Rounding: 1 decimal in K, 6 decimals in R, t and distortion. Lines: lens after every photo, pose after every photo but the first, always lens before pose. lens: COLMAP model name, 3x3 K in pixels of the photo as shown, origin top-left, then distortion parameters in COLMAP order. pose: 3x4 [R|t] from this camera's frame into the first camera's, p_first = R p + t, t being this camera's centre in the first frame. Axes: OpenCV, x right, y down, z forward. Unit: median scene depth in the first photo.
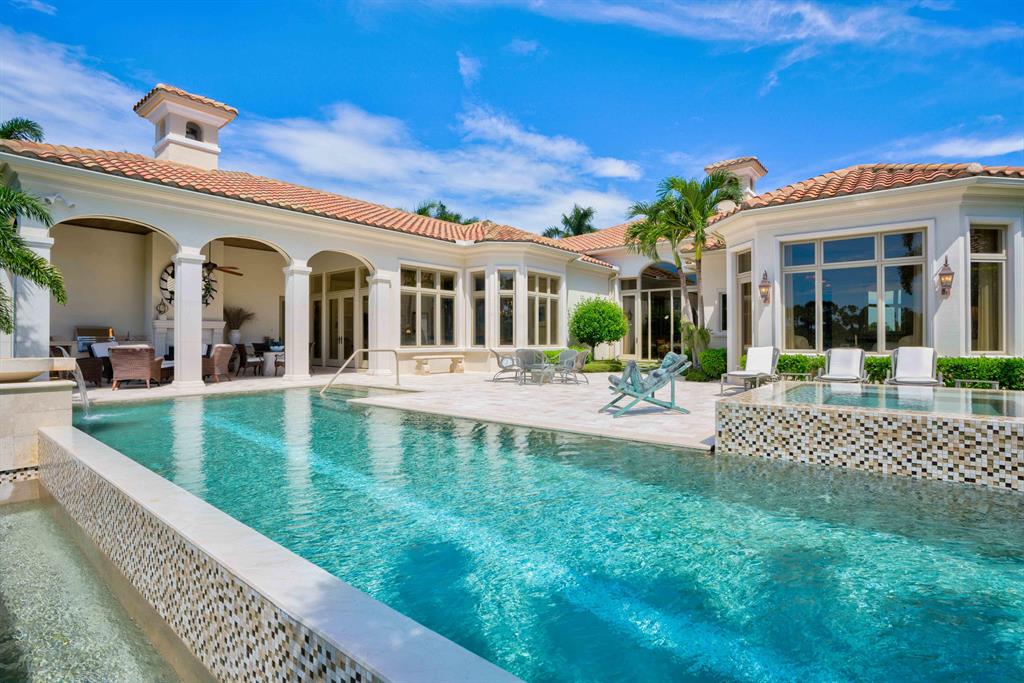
lens RADIAL K [[499.3, 0, 513.0], [0, 499.3, 338.2], [0, 0, 1]] dist [-0.024695, 0.009445]
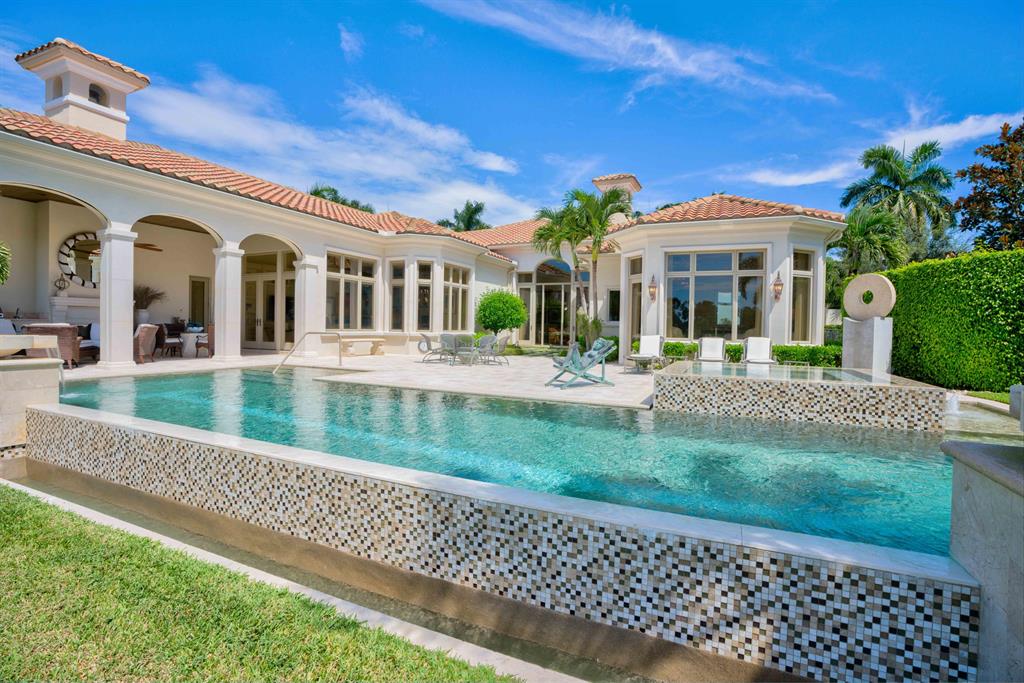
lens RADIAL K [[499.3, 0, 502.8], [0, 499.3, 323.5], [0, 0, 1]] dist [-0.024695, 0.009445]
pose [[0.968677, 0.021845, 0.247359, -0.129358], [-0.021358, 0.999761, -0.004653, 0.000307], [-0.247402, -0.000776, 0.968913, -0.091868]]
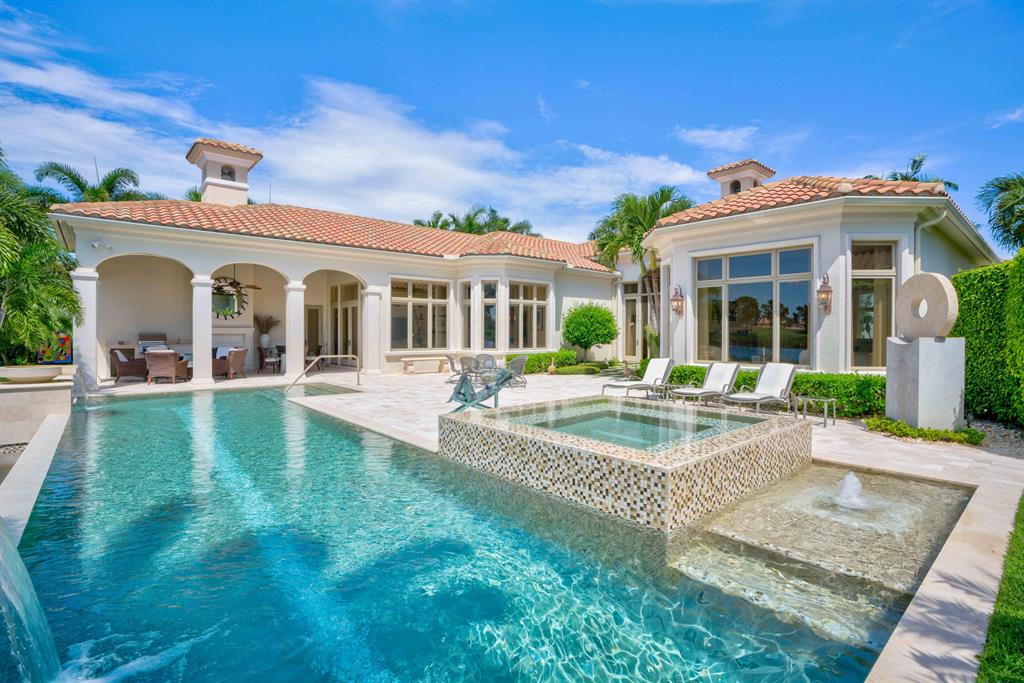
lens RADIAL K [[499.3, 0, 528.5], [0, 499.3, 327.7], [0, 0, 1]] dist [-0.024695, 0.009445]
pose [[0.983401, 0.002720, -0.181424, 0.309395], [-0.003231, 0.999992, -0.002523, -0.033831], [0.181416, 0.003068, 0.983402, -0.075677]]
